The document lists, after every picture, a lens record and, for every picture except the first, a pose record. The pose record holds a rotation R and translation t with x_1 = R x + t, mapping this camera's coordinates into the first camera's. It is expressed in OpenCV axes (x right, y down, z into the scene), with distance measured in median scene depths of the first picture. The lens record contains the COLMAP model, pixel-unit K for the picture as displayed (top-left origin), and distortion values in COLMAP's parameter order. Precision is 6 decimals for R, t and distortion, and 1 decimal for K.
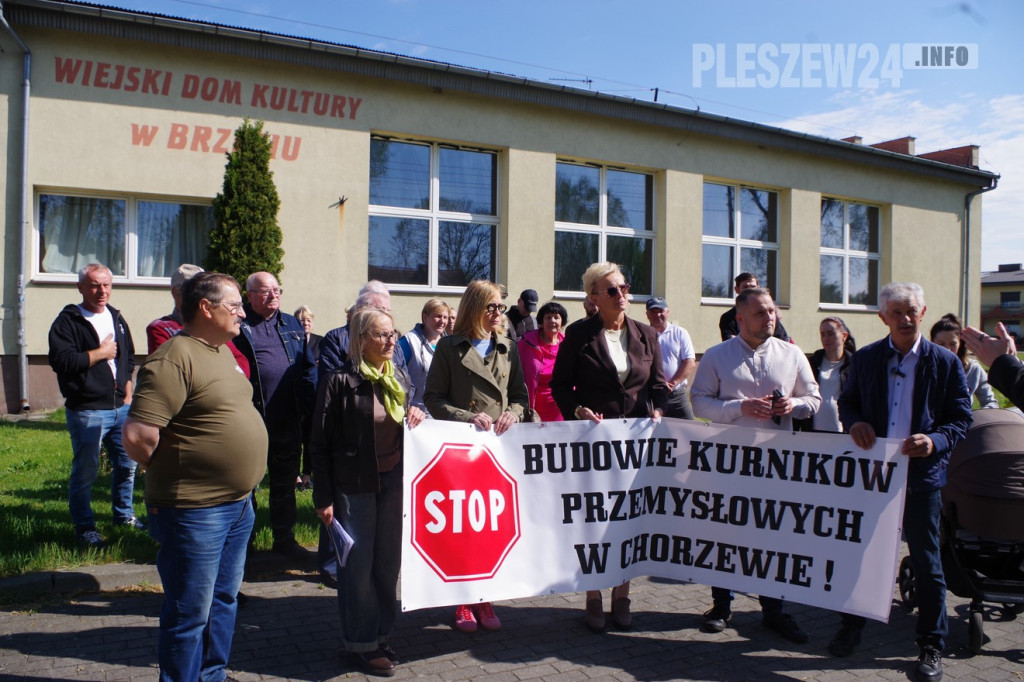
lens RADIAL K [[809.0, 0, 505.7], [0, 809.0, 350.3], [0, 0, 1]] dist [-0.086864, 0.042629]
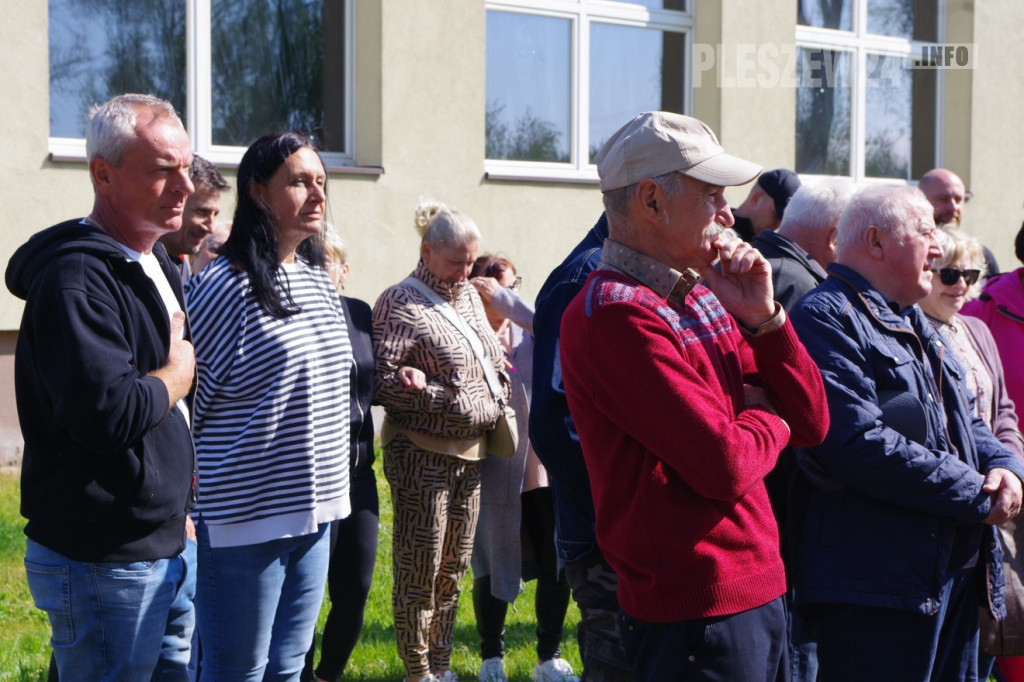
lens RADIAL K [[1964.2, 0, 538.2], [0, 1964.2, 356.5], [0, 0, 1]] dist [0.072345, 0.000000]
pose [[0.963576, -0.026361, 0.266132, -0.280204], [0.018127, 0.999279, 0.033348, -0.014235], [-0.266819, -0.027309, 0.963360, 0.087223]]
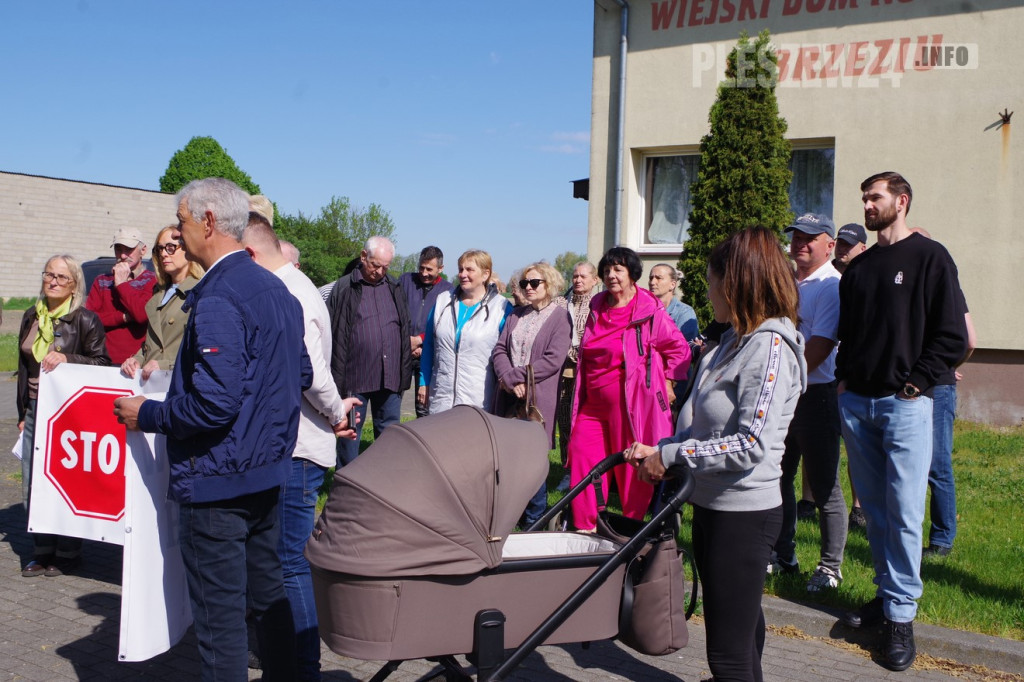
lens RADIAL K [[1080.1, 0, 485.6], [0, 1080.1, 354.2], [0, 0, 1]] dist [-0.054652, 0.000000]
pose [[0.498471, 0.039198, -0.866020, 0.478908], [-0.040527, 0.998939, 0.021887, 0.009347], [0.865958, 0.024187, 0.499531, 0.271494]]
